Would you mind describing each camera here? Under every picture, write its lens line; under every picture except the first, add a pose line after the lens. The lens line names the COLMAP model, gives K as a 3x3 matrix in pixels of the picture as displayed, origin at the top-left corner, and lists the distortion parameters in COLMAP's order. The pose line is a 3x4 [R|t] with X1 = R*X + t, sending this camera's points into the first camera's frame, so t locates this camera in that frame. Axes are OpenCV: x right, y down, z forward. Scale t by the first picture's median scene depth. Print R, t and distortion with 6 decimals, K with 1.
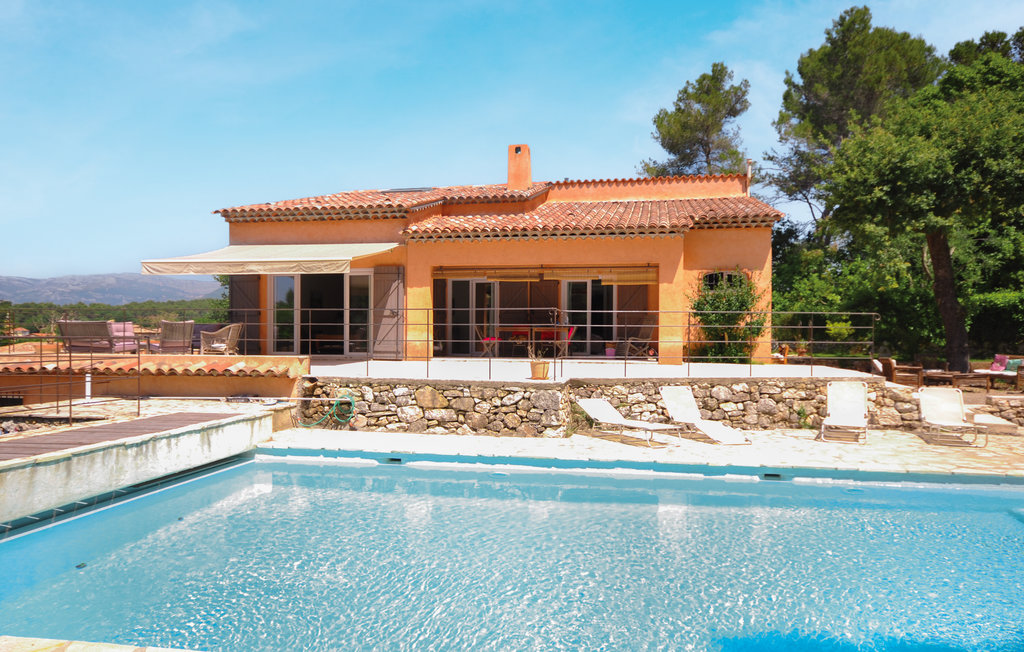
lens RADIAL K [[652.0, 0, 512.0], [0, 652.0, 326.0], [0, 0, 1]] dist [0.017990, 0.000765]
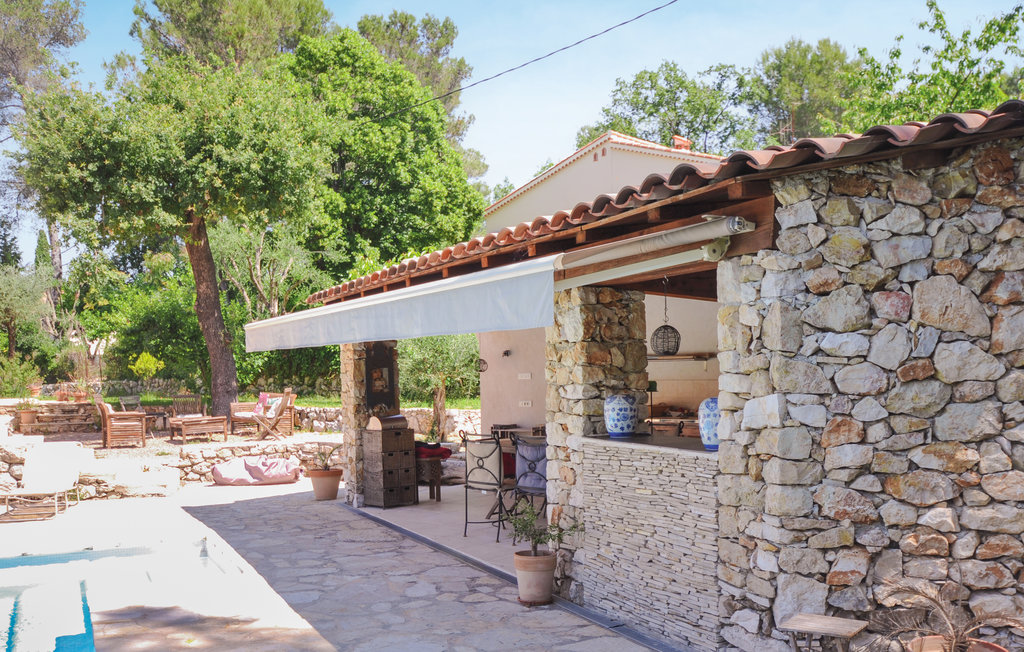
lens RADIAL K [[937.1, 0, 511.4], [0, 937.1, 363.1], [0, 0, 1]] dist [0.004042, 0.010698]
pose [[0.777979, -0.007670, 0.628243, 0.279434], [0.005693, 0.999970, 0.005157, 0.003092], [-0.628264, -0.000435, 0.778000, -0.092565]]
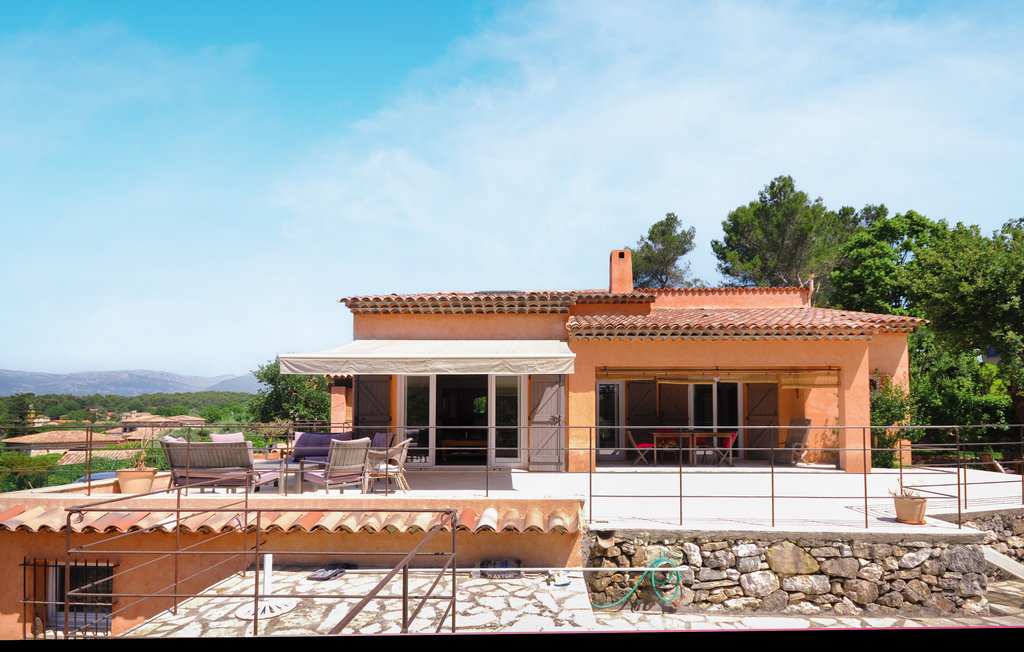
lens RADIAL K [[482.7, 0, 532.7], [0, 482.7, 391.5], [0, 0, 1]] dist [0.001533, -0.000699]
pose [[0.988365, 0.003843, 0.152050, -0.316720], [0.002723, 0.999073, -0.042952, -0.029331], [-0.152074, 0.042866, 0.987439, 0.362911]]
